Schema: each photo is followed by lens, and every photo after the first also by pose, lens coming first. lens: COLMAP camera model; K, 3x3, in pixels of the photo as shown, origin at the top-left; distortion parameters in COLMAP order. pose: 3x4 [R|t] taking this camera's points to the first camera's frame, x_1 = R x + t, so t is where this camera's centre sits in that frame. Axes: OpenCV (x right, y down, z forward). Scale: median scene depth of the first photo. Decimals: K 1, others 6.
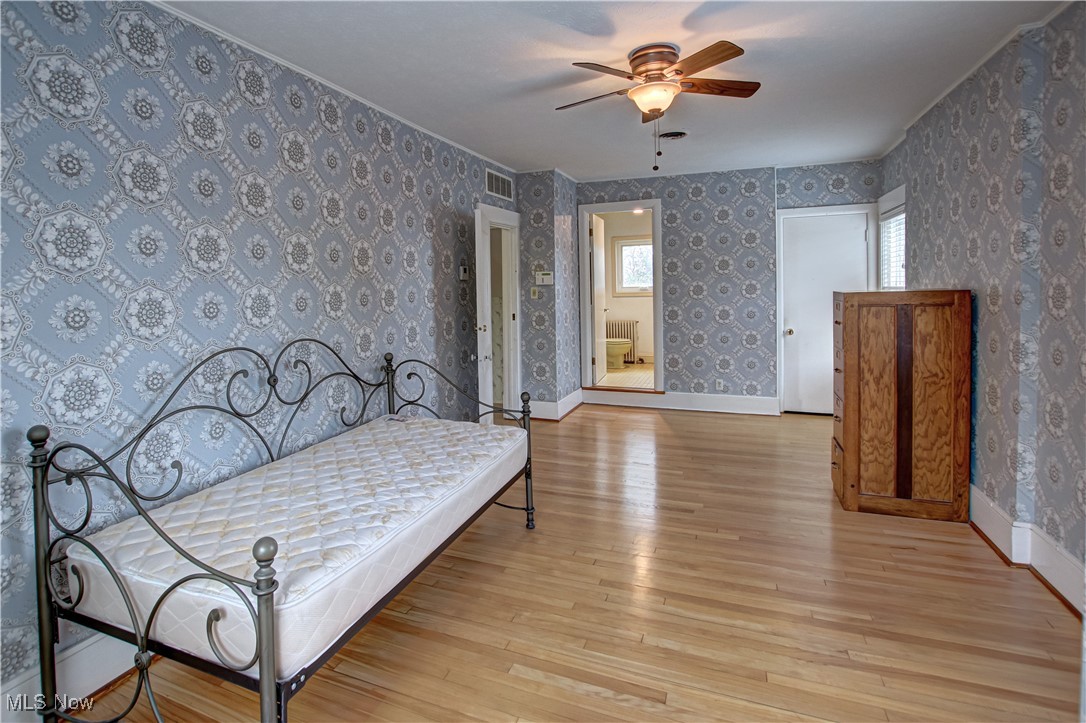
lens RADIAL K [[506.3, 0, 549.5], [0, 506.3, 310.3], [0, 0, 1]] dist [-0.024272, 0.000245]
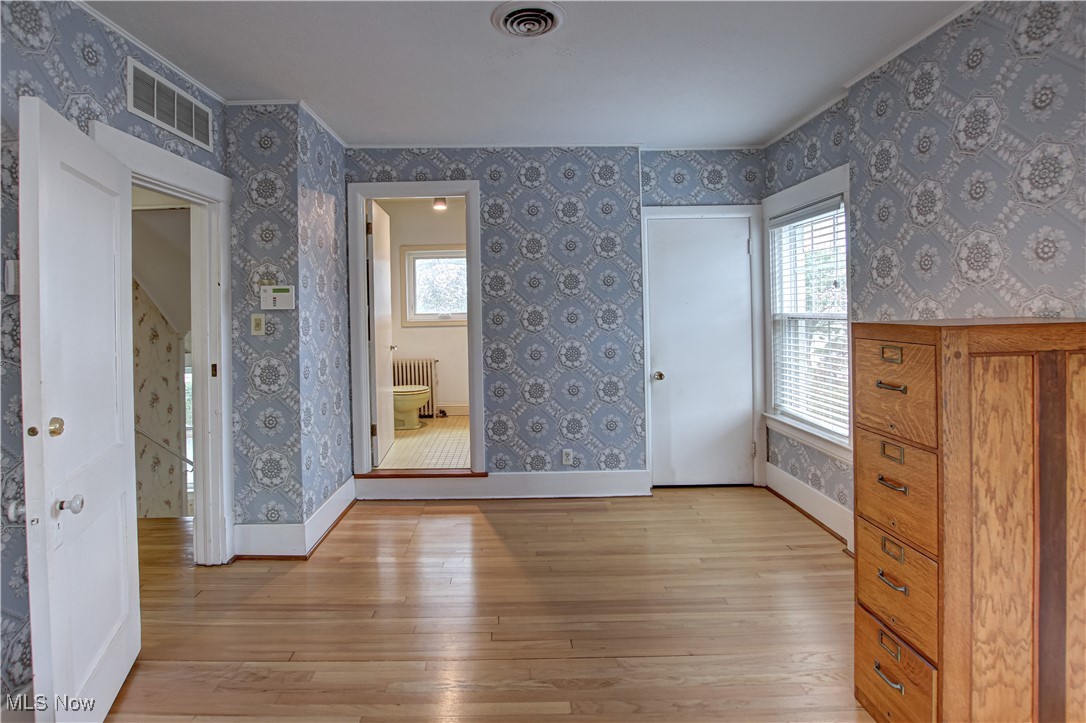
lens RADIAL K [[506.3, 0, 549.5], [0, 506.3, 310.3], [0, 0, 1]] dist [-0.024272, 0.000245]
pose [[0.915145, 0.003398, 0.403110, 0.039302], [0.017520, 0.998684, -0.048192, -0.018145], [-0.402743, 0.051165, 0.913882, 0.381261]]
